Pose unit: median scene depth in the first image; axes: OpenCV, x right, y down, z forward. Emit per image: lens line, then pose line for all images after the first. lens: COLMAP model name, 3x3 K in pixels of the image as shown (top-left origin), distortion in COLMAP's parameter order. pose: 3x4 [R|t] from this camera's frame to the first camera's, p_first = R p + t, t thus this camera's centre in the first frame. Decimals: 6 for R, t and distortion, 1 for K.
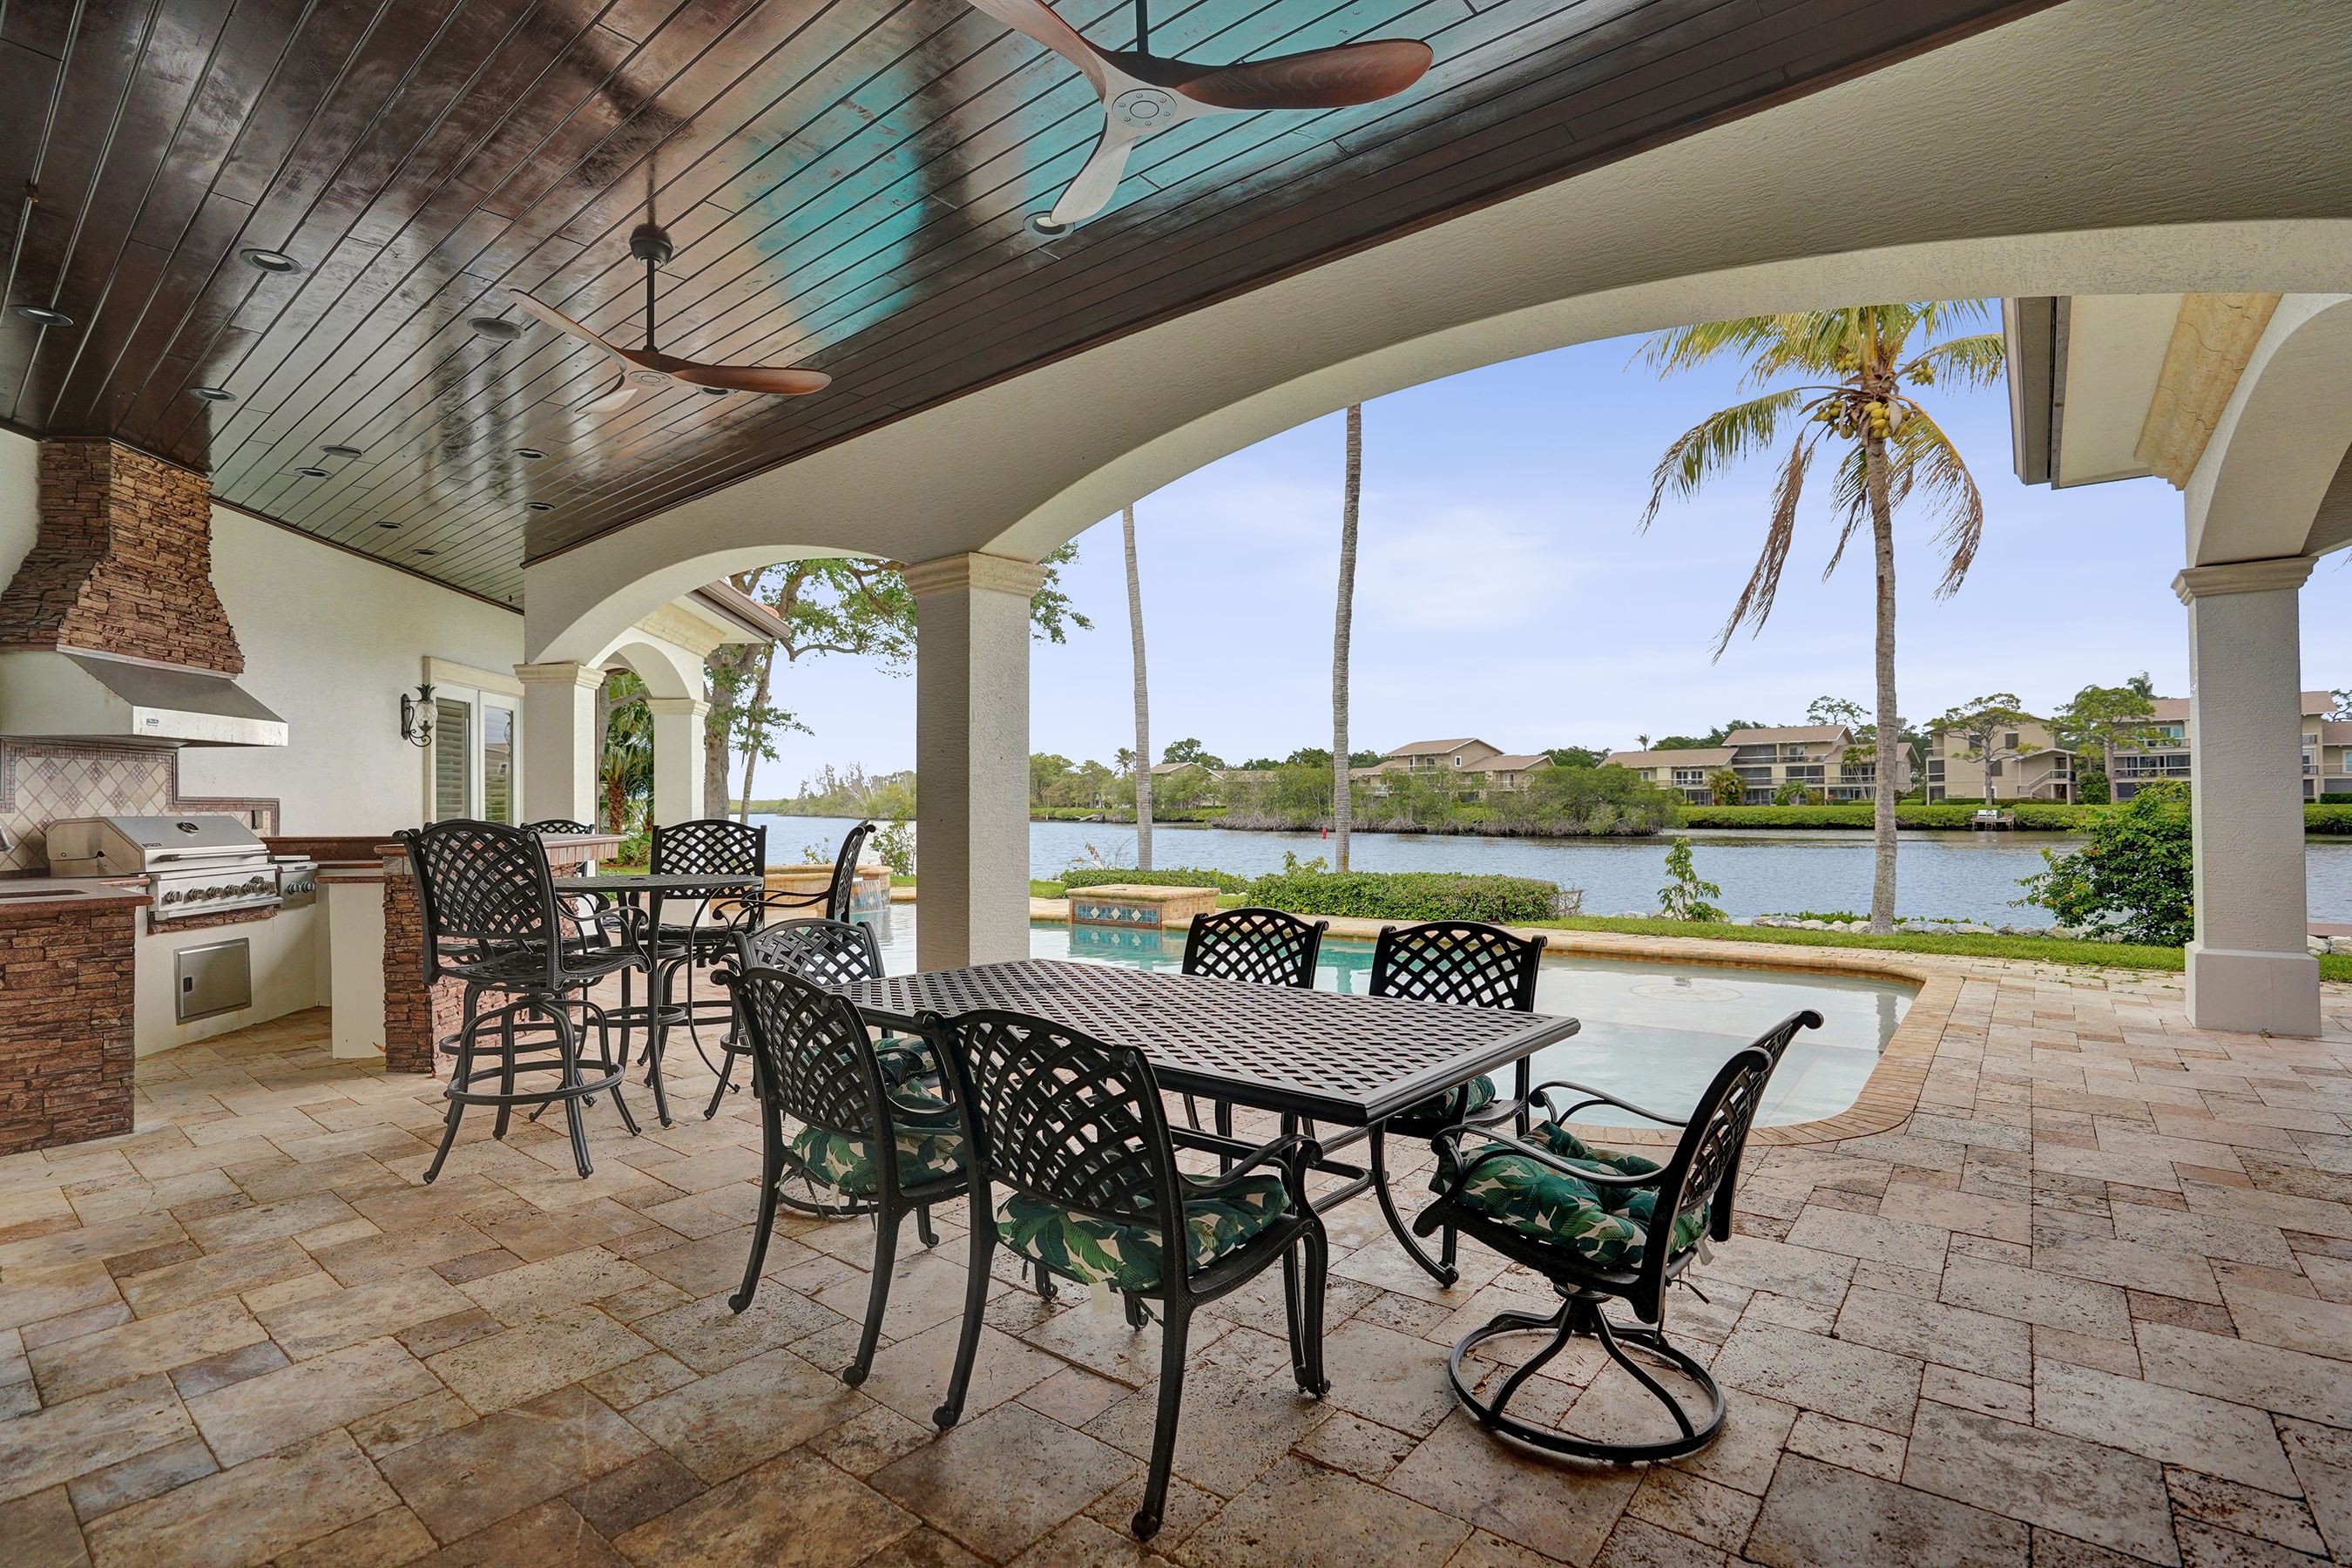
lens RADIAL K [[1096.8, 0, 1169.1], [0, 1096.8, 788.1], [0, 0, 1]] dist [-0.070863, 0.027525]
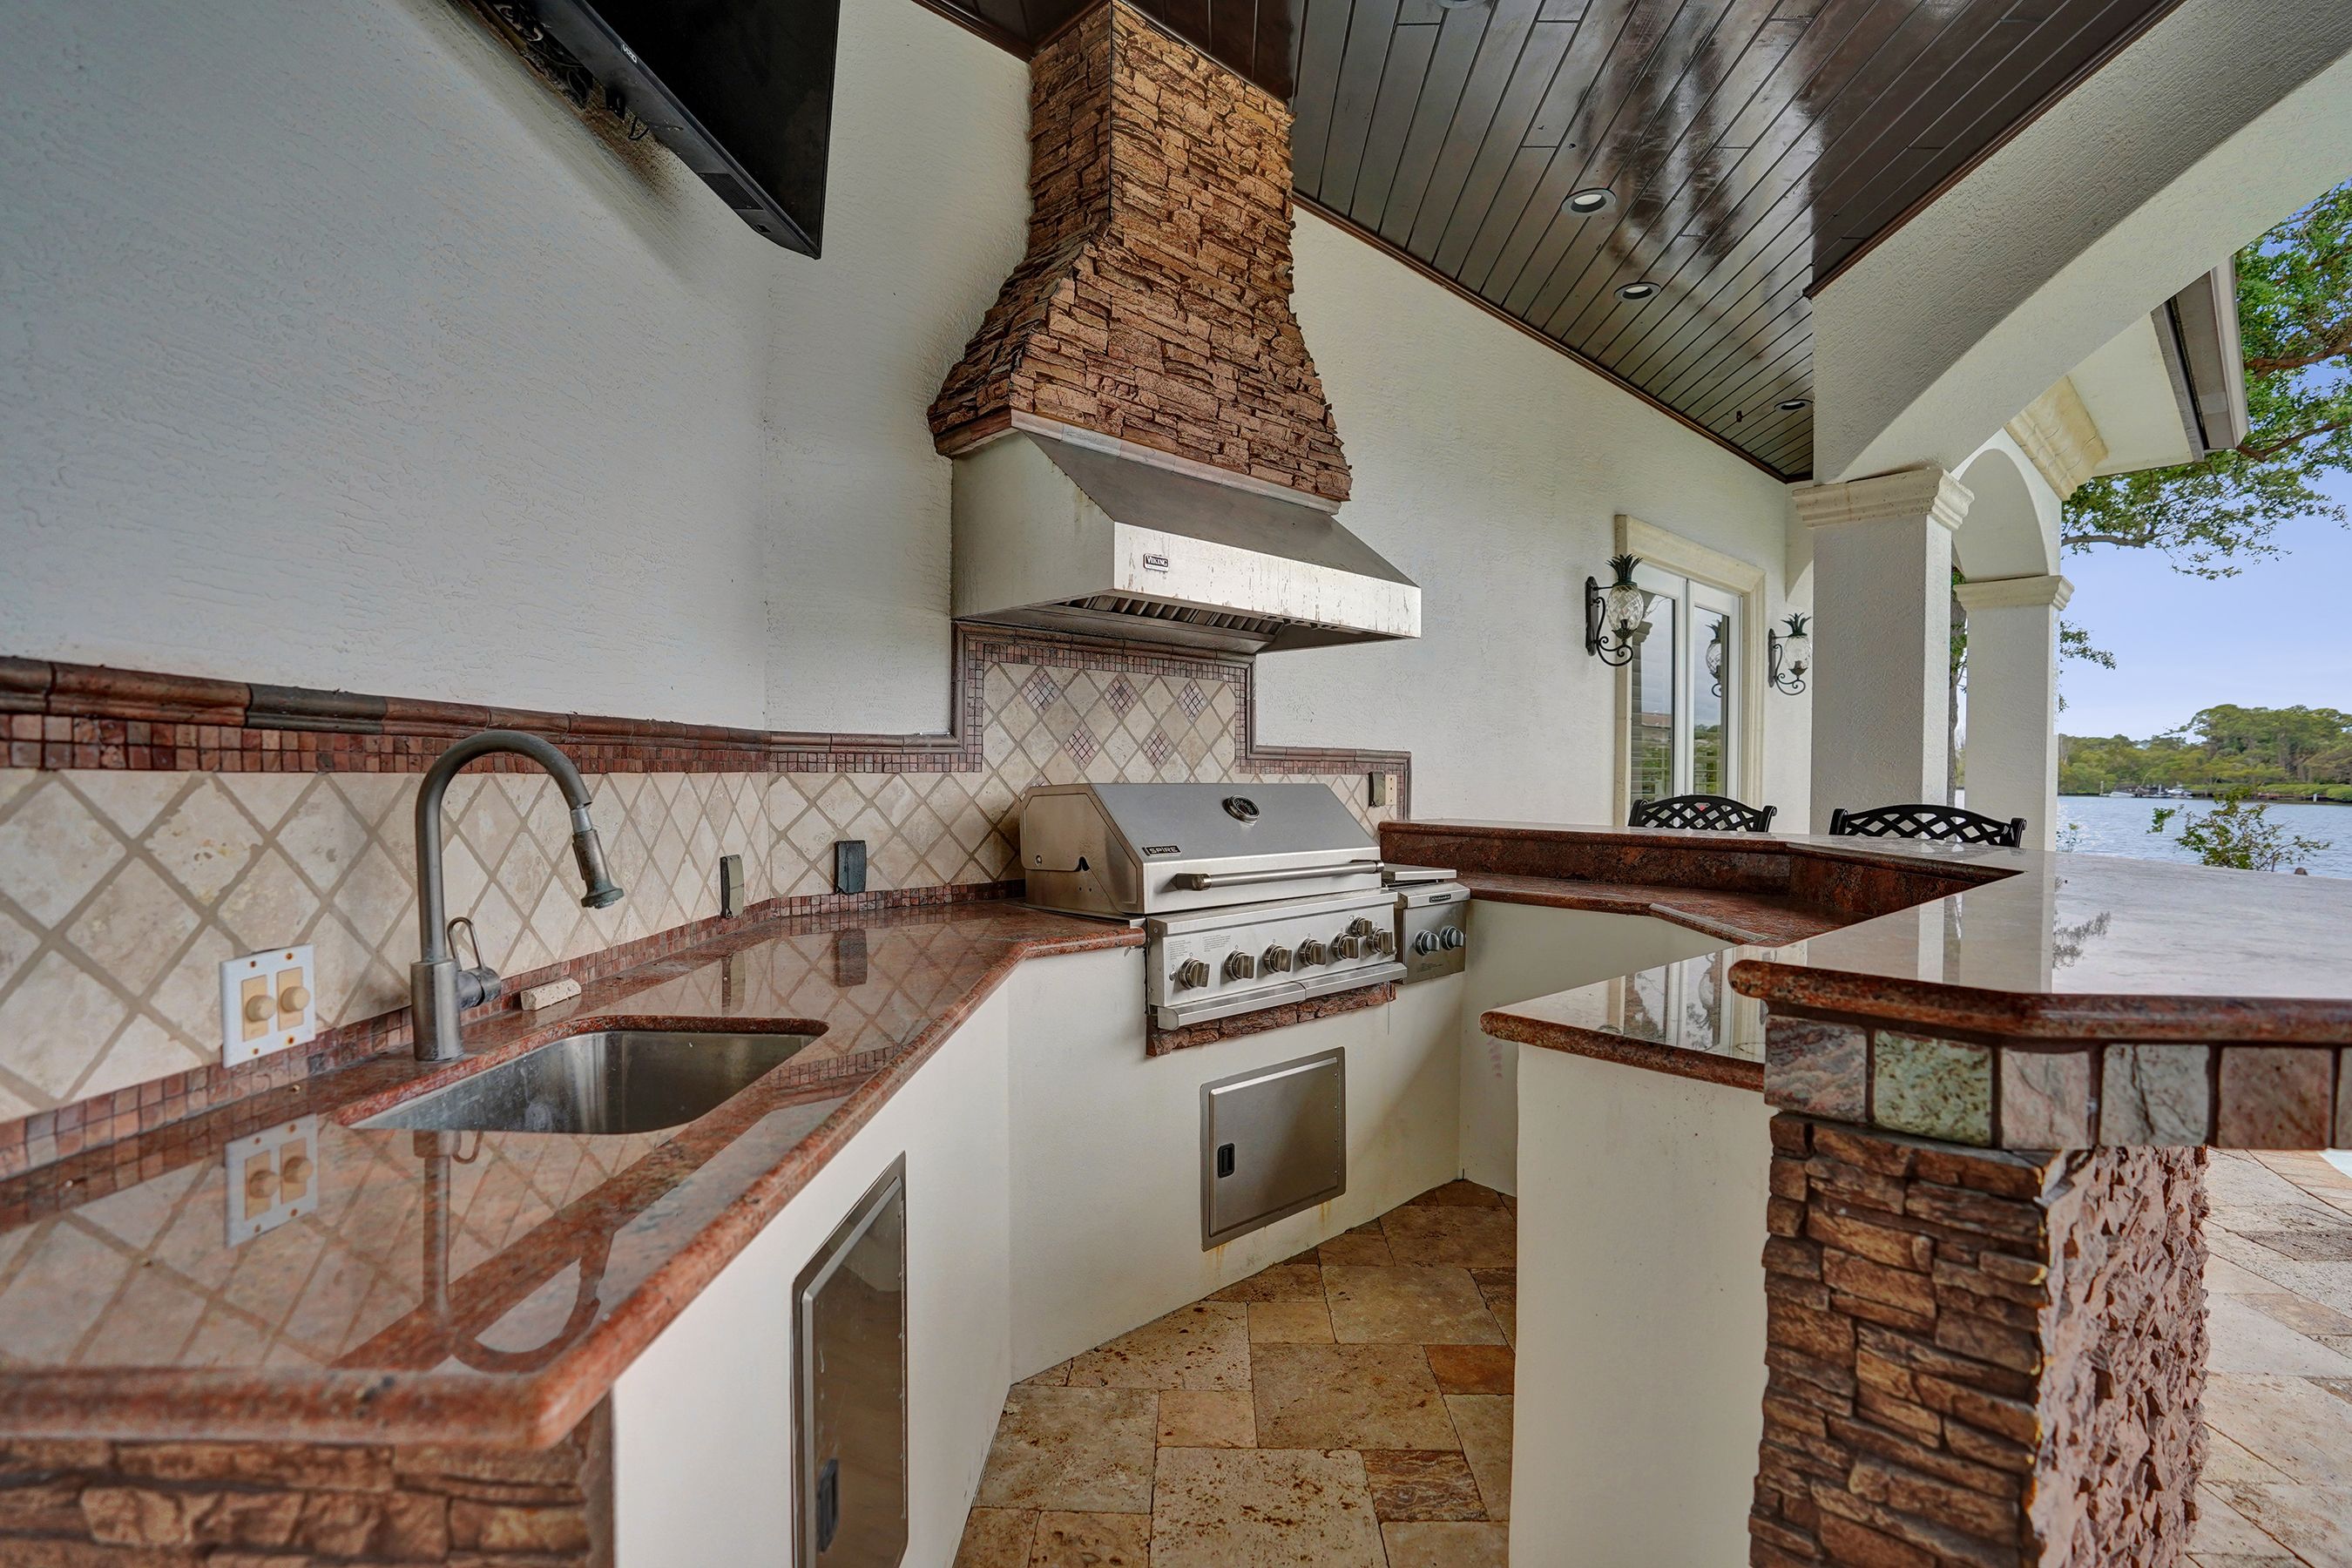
lens RADIAL K [[1096.8, 0, 1169.1], [0, 1096.8, 788.1], [0, 0, 1]] dist [-0.070863, 0.027525]
pose [[0.595783, 0.029807, -0.802592, -0.242665], [-0.003661, 0.999401, 0.034398, 0.005064], [0.803137, -0.017556, 0.595536, 0.295705]]
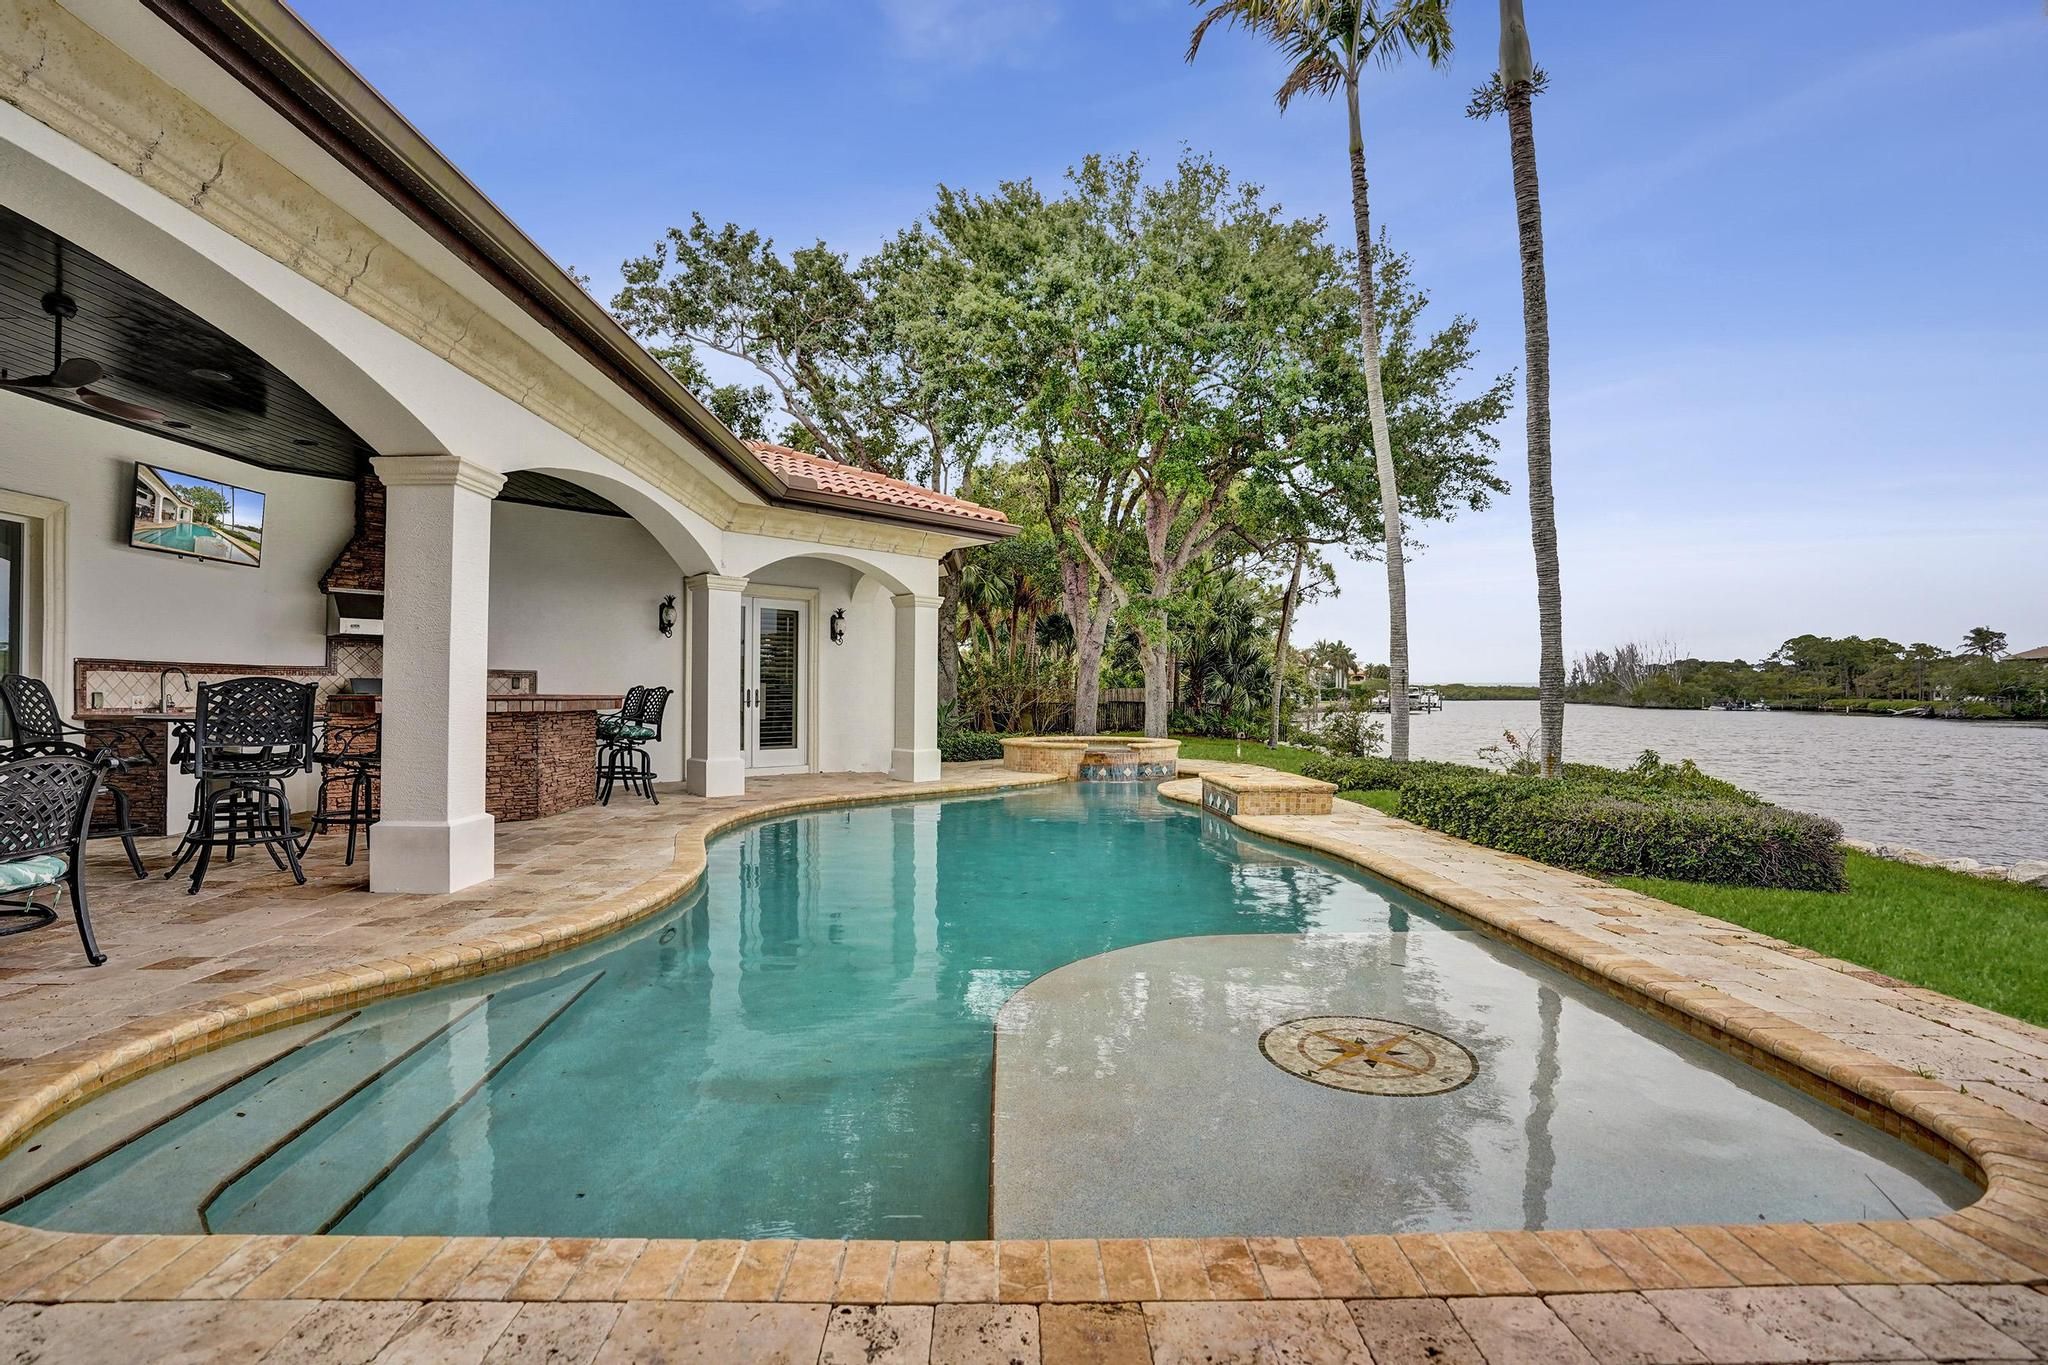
lens RADIAL K [[955.0, 0, 1018.0], [0, 955.0, 686.0], [0, 0, 1]] dist [-0.070863, 0.027525]
pose [[0.648568, 0.008500, -0.761109, 0.398072], [-0.000571, 0.999943, 0.010681, 0.009376], [0.761157, -0.006493, 0.648536, 0.333149]]
